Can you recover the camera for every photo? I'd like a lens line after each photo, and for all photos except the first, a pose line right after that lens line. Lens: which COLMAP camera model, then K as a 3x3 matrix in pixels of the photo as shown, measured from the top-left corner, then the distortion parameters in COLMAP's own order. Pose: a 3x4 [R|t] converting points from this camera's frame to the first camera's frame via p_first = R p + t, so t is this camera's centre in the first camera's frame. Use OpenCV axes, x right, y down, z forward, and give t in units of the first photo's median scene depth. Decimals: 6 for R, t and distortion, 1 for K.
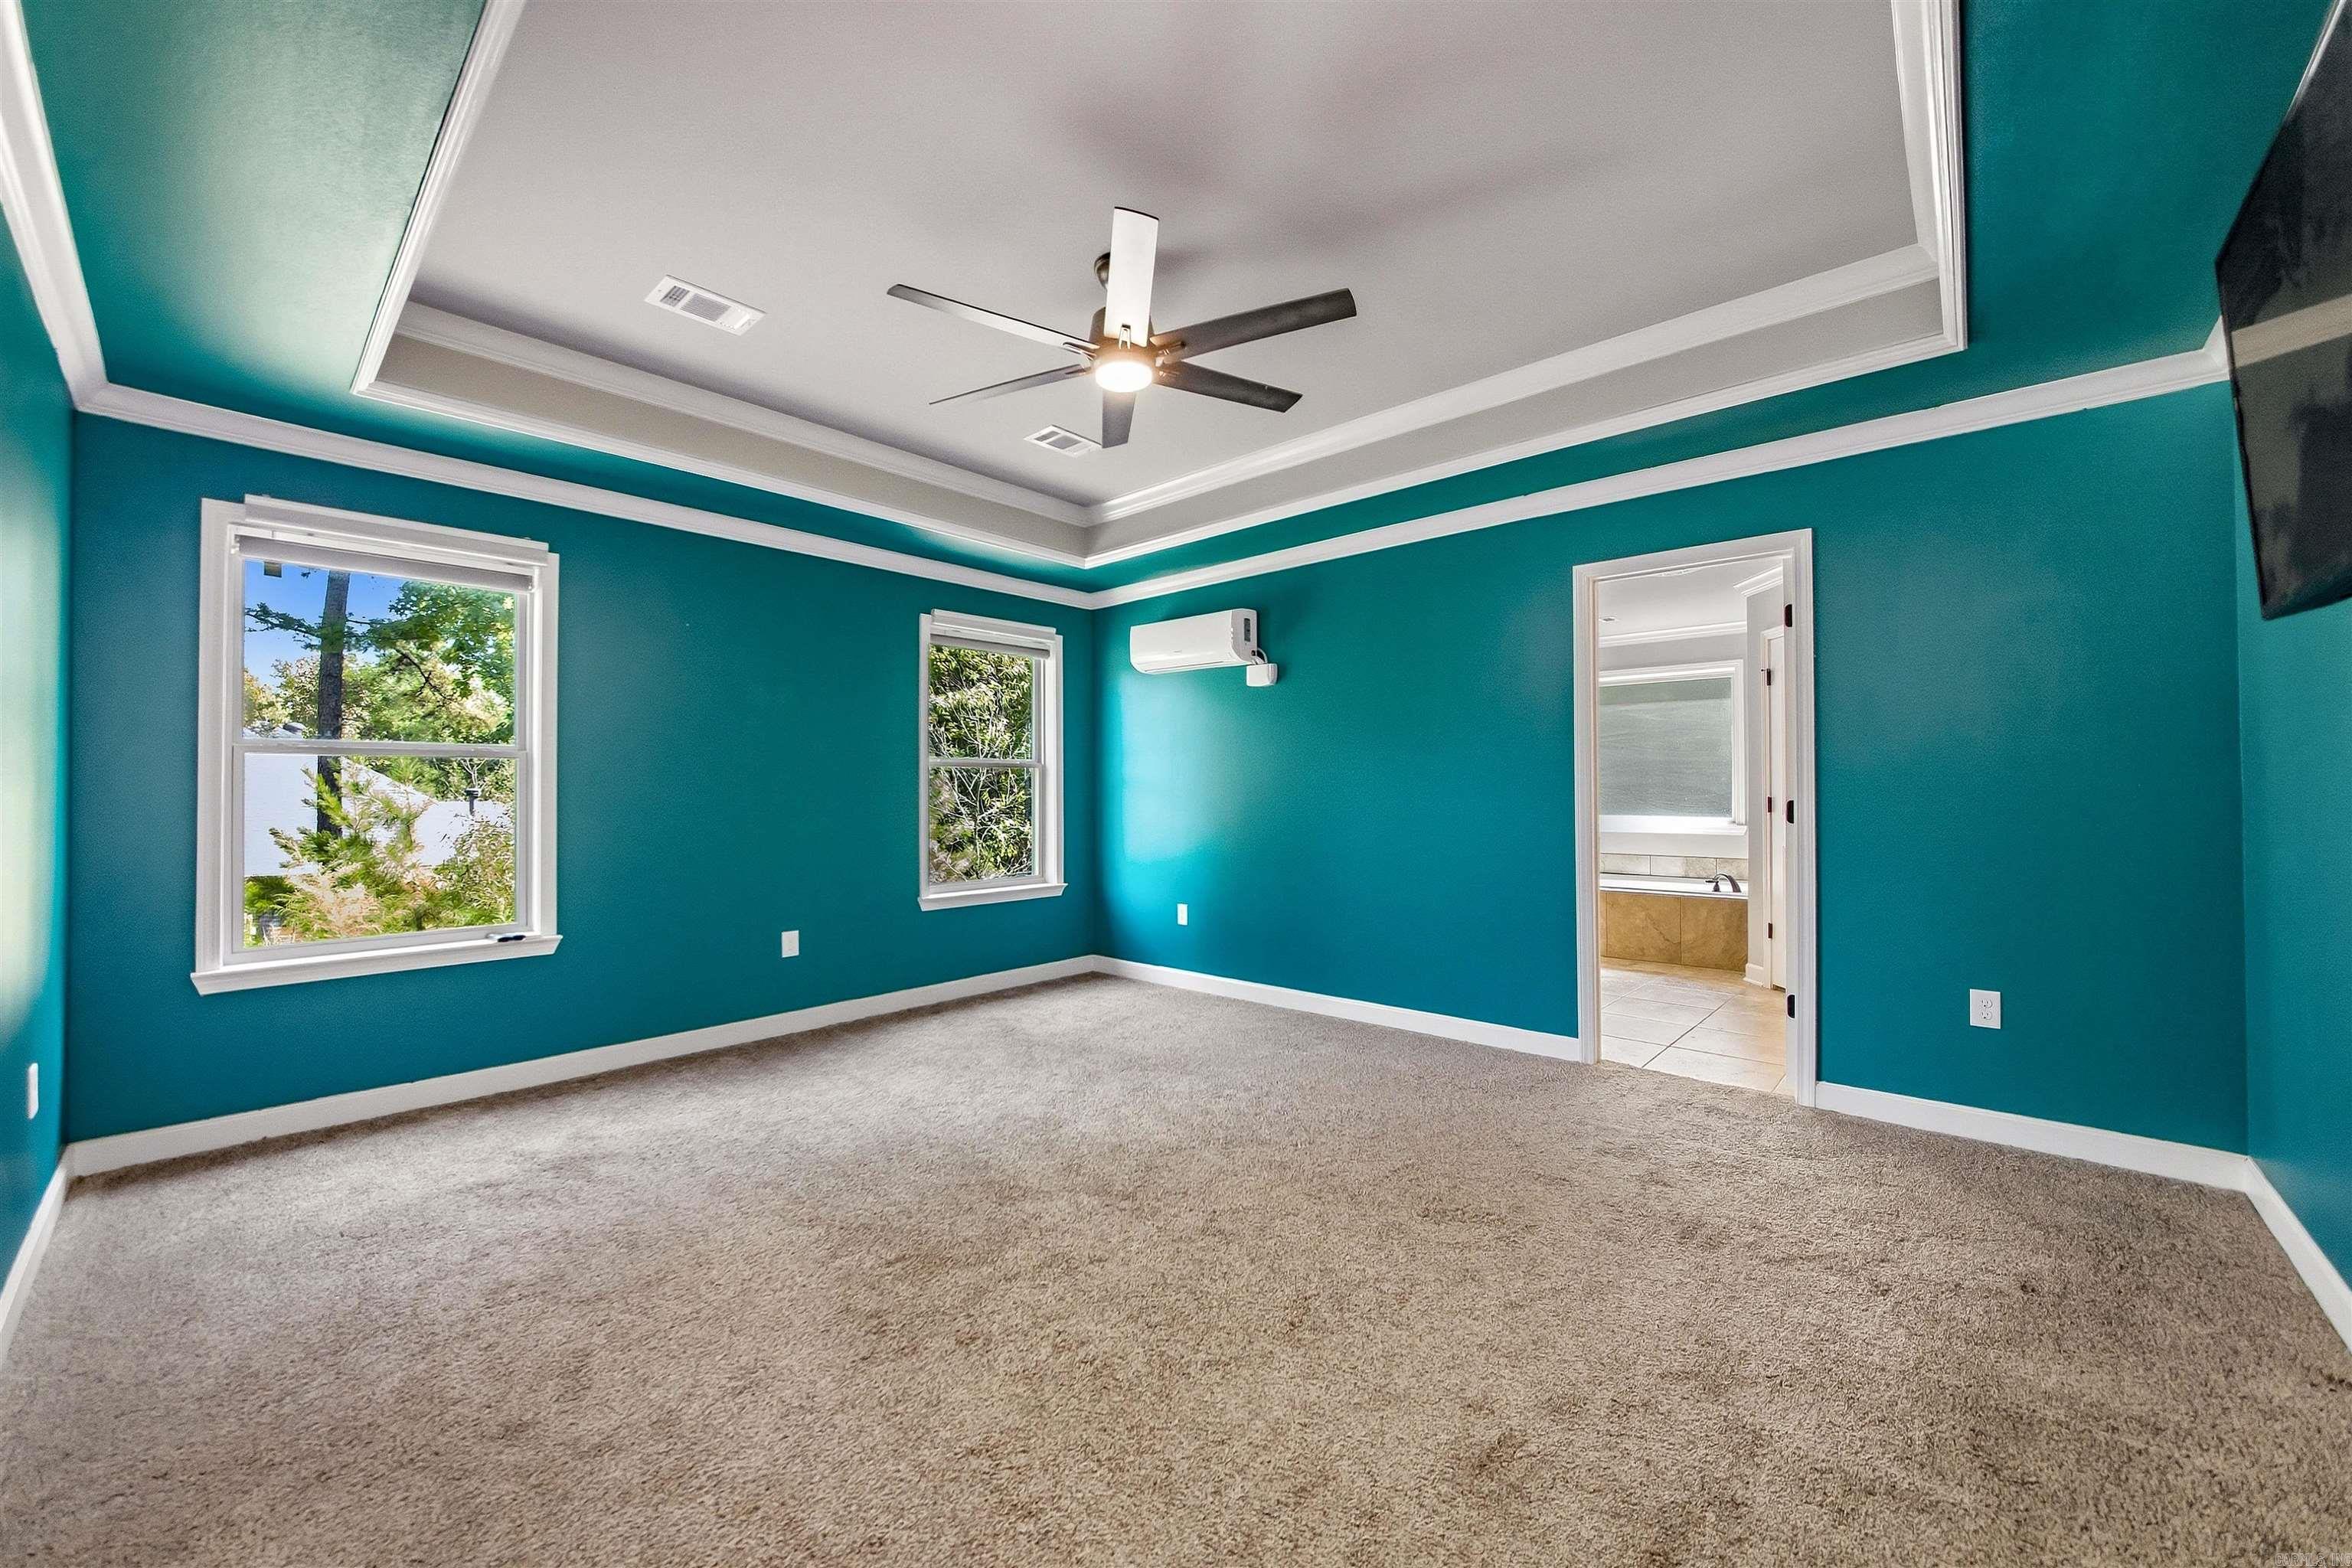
lens RADIAL K [[886.3, 0, 1153.7], [0, 886.3, 784.2], [0, 0, 1]] dist [-0.009924, 0.002053]
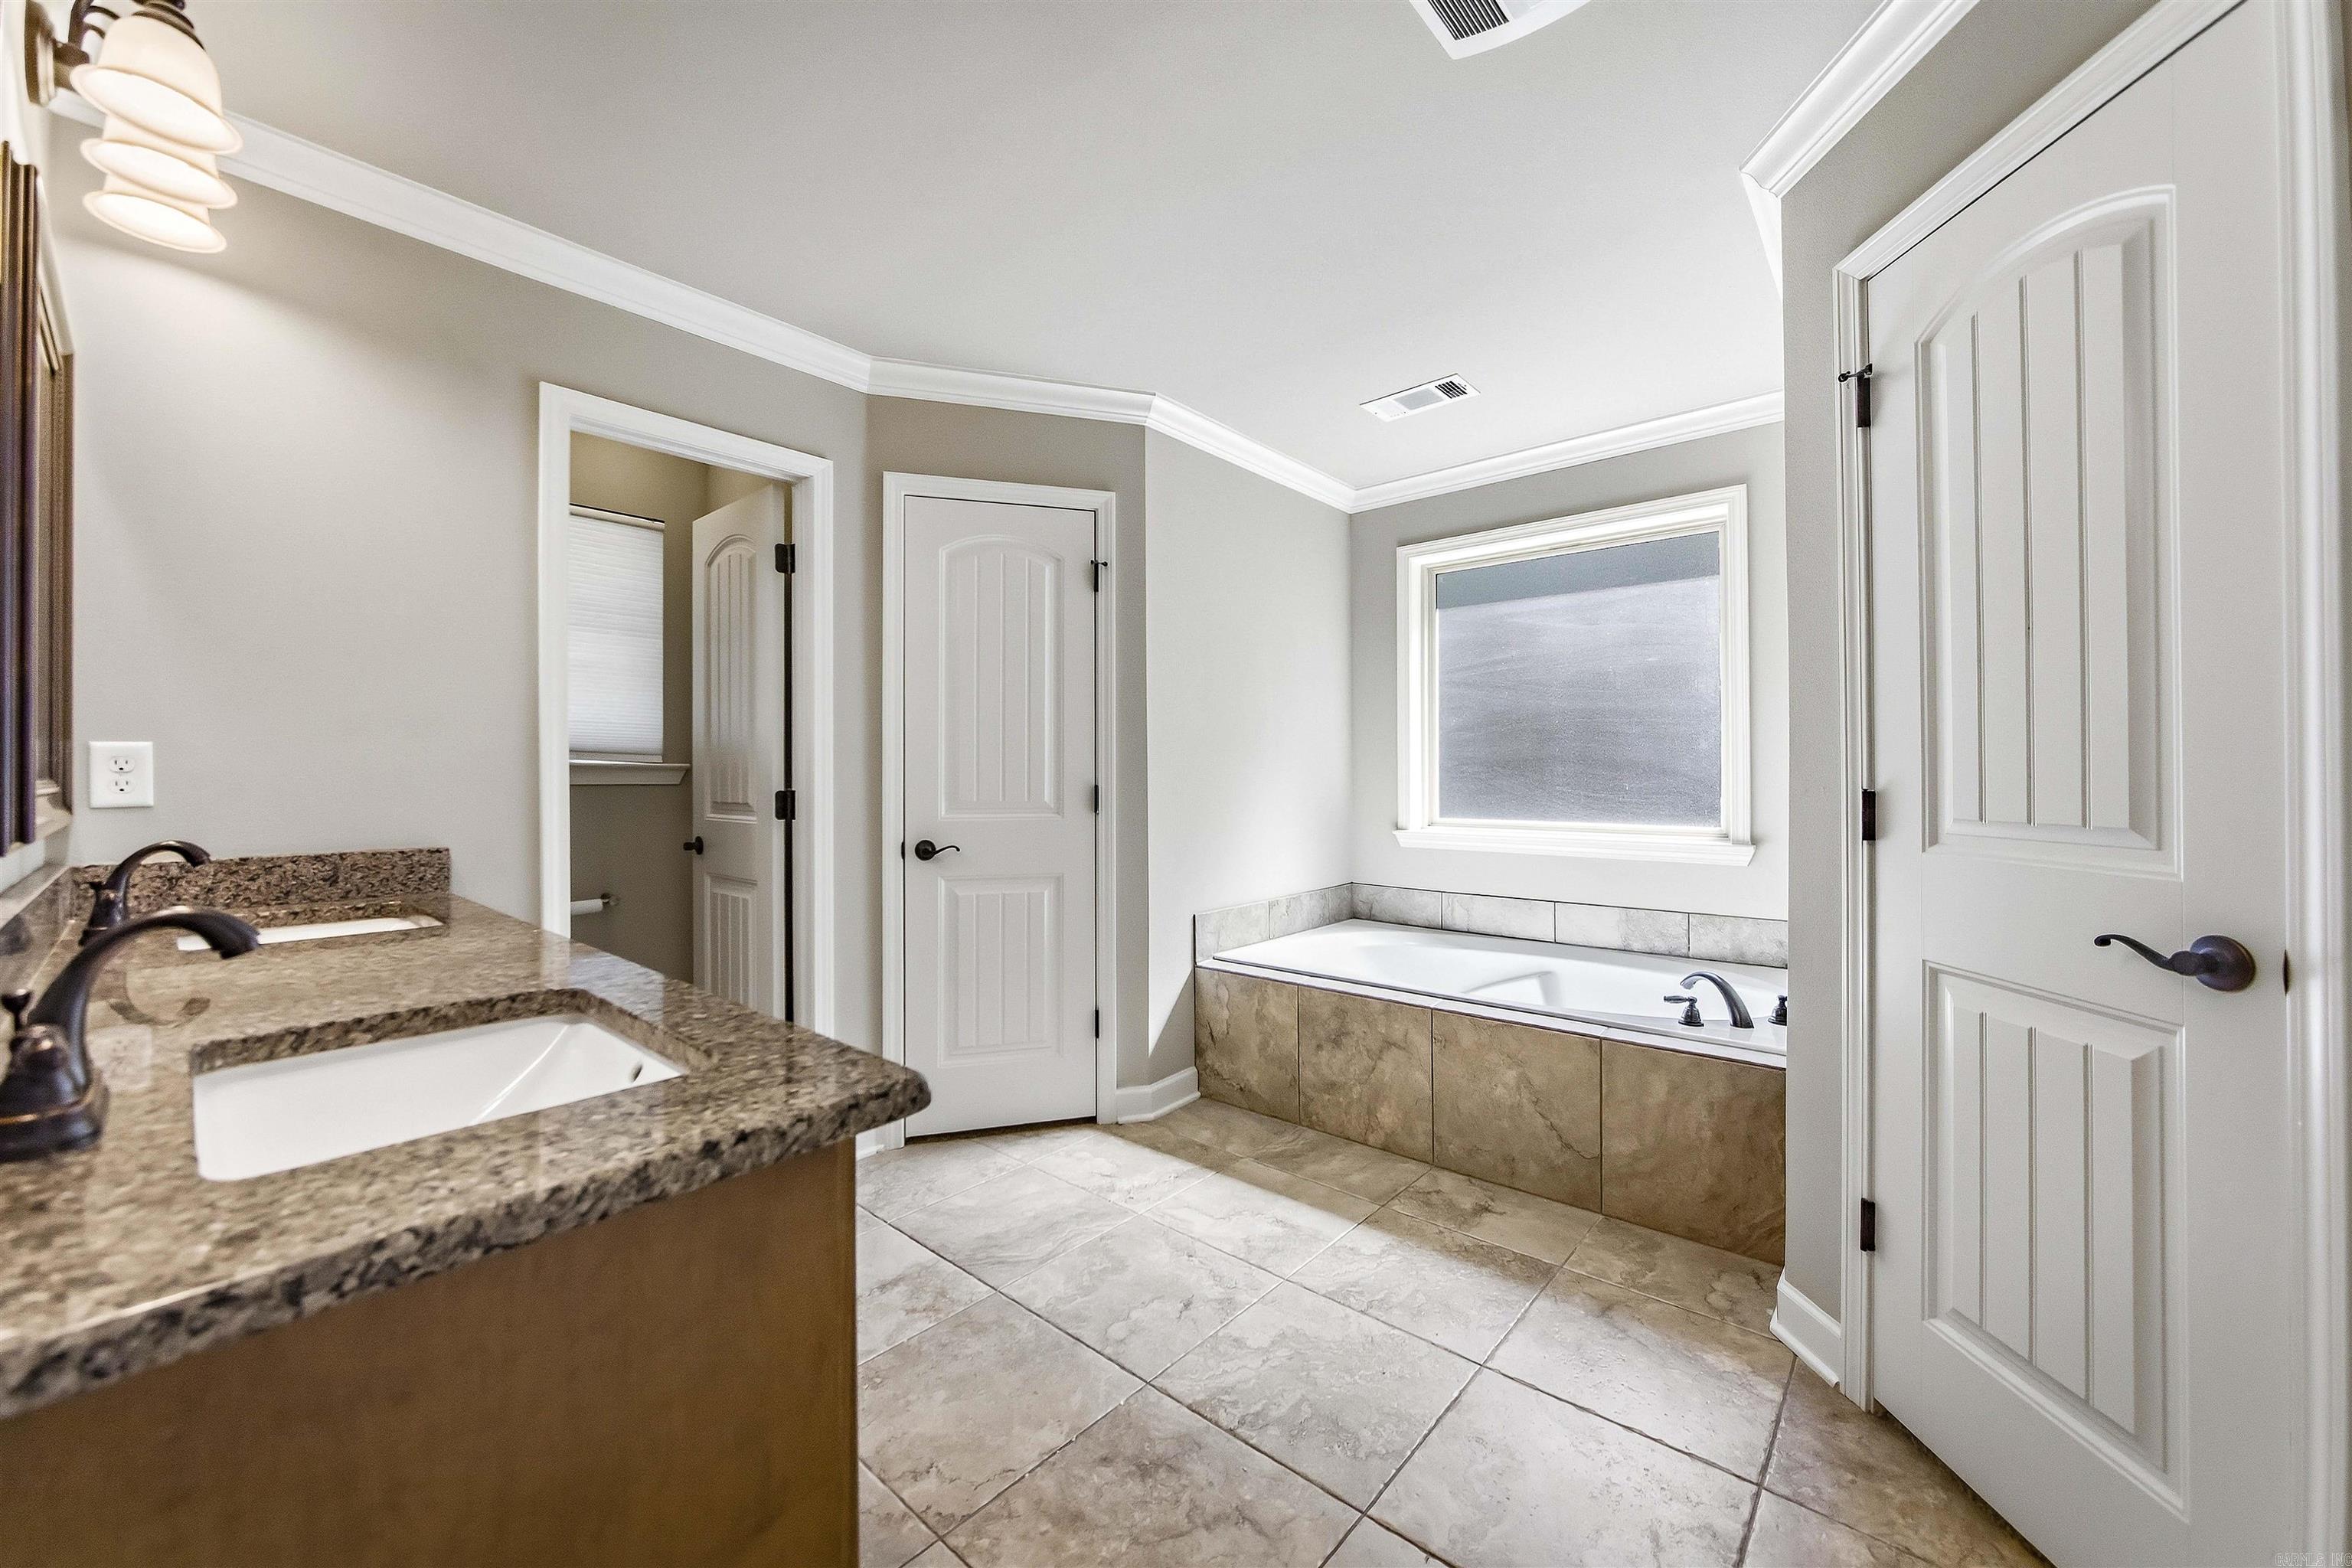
lens RADIAL K [[886.3, 0, 1166.4], [0, 886.3, 778.6], [0, 0, 1]] dist [-0.009924, 0.002053]
pose [[0.999084, 0.000783, 0.042781, 0.391193], [-0.000988, 0.999988, 0.004769, 0.011177], [-0.042777, -0.004807, 0.999073, 0.624223]]
